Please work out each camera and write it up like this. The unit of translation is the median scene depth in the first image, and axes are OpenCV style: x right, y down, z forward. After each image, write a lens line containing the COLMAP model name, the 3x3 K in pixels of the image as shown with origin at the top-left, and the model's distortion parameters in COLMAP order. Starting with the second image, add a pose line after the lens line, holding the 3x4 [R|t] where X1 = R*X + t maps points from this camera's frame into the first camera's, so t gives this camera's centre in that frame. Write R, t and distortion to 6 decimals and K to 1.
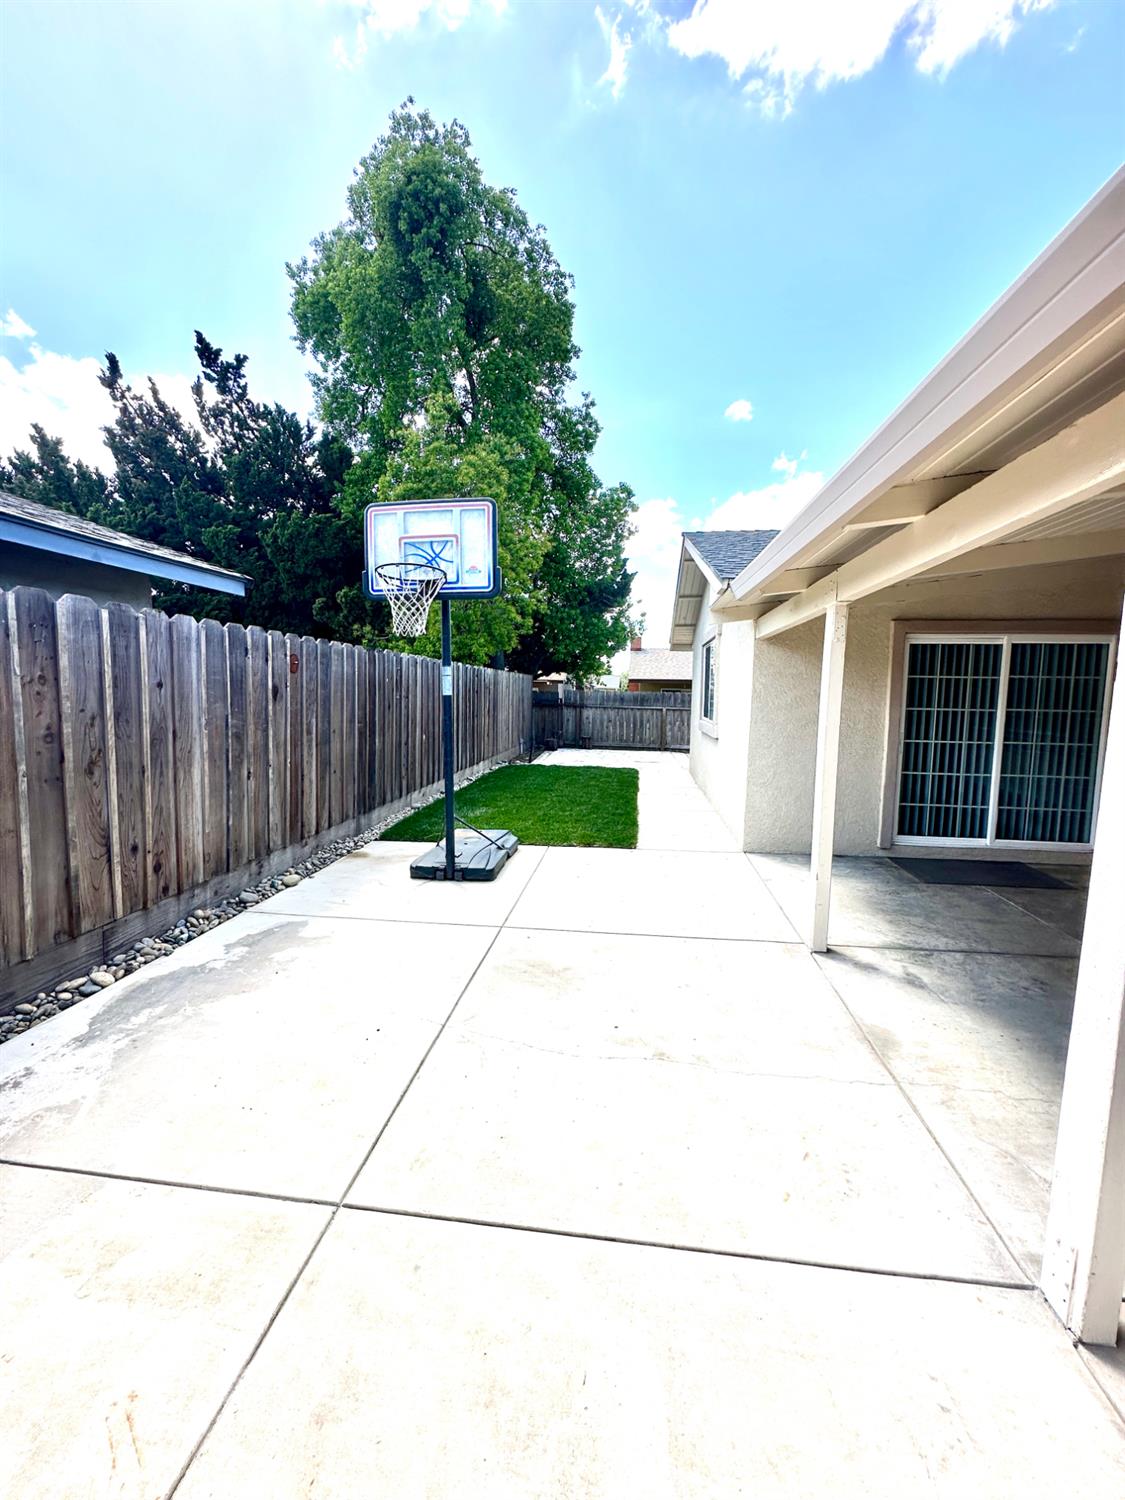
lens RADIAL K [[599.4, 0, 562.5], [0, 599.4, 748.1], [0, 0, 1]] dist [-0.005314, 0.001578]
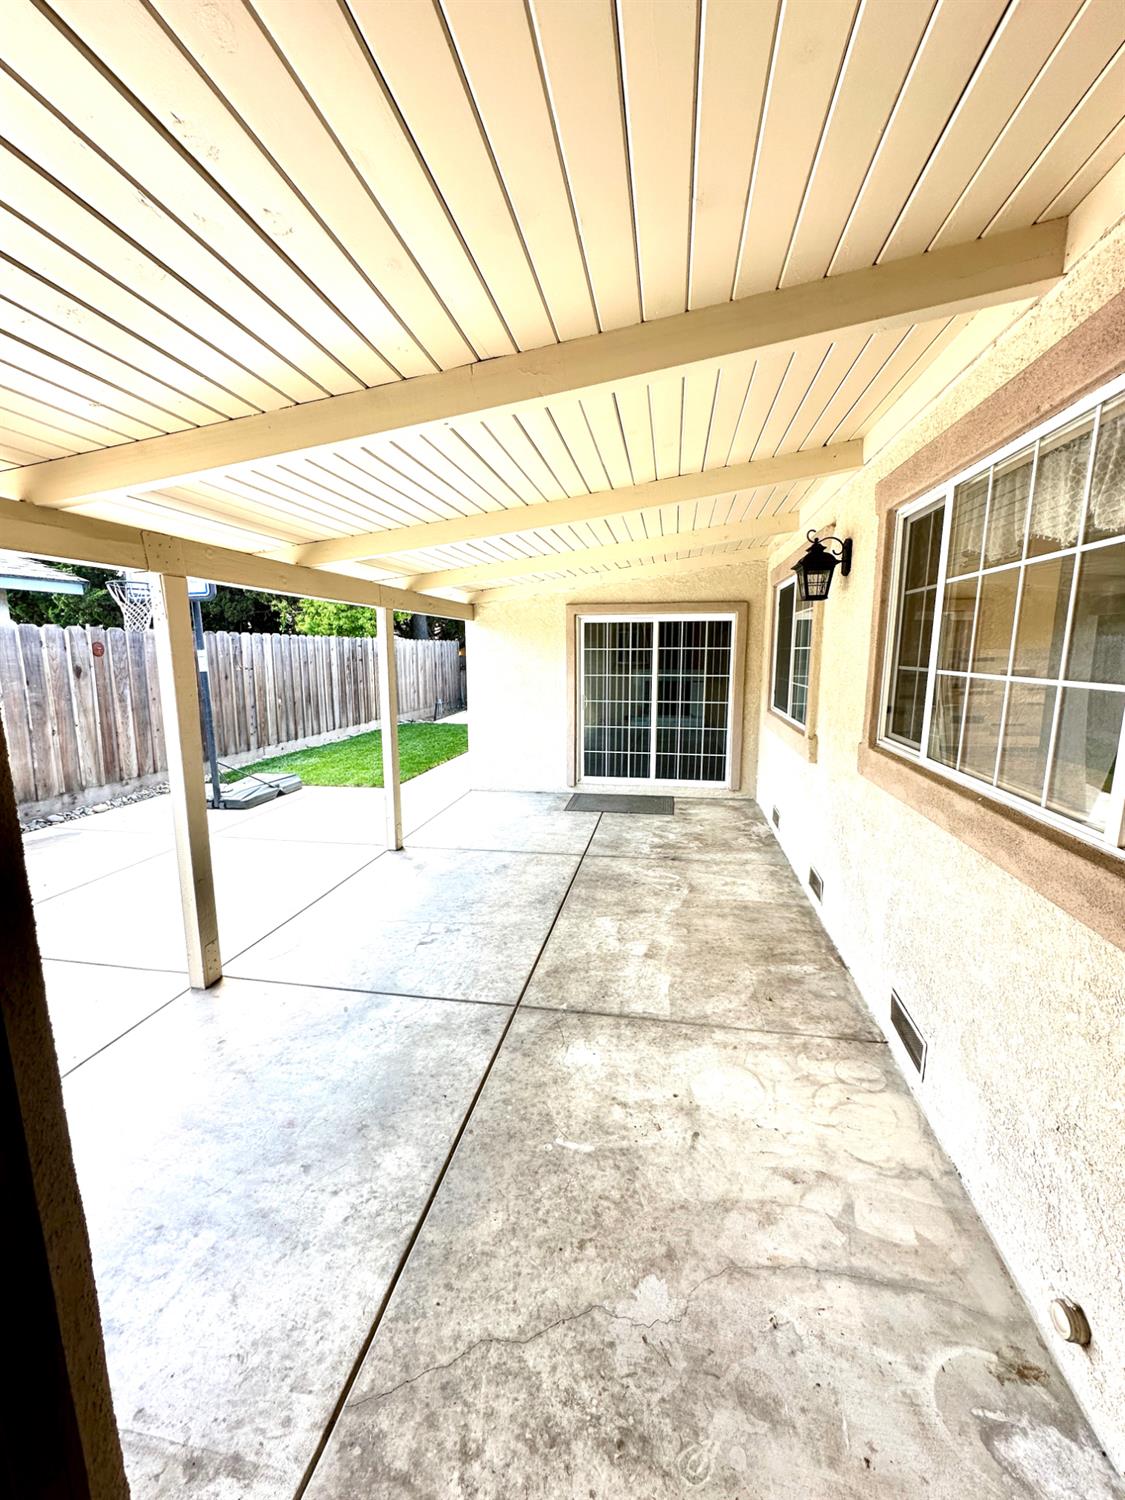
lens RADIAL K [[599.4, 0, 560.9], [0, 599.4, 746.5], [0, 0, 1]] dist [-0.005314, 0.001578]
pose [[0.998326, -0.007587, -0.057346, 0.665747], [0.011381, 0.997746, 0.066129, -0.000674], [0.056715, -0.066671, 0.996162, -0.291189]]
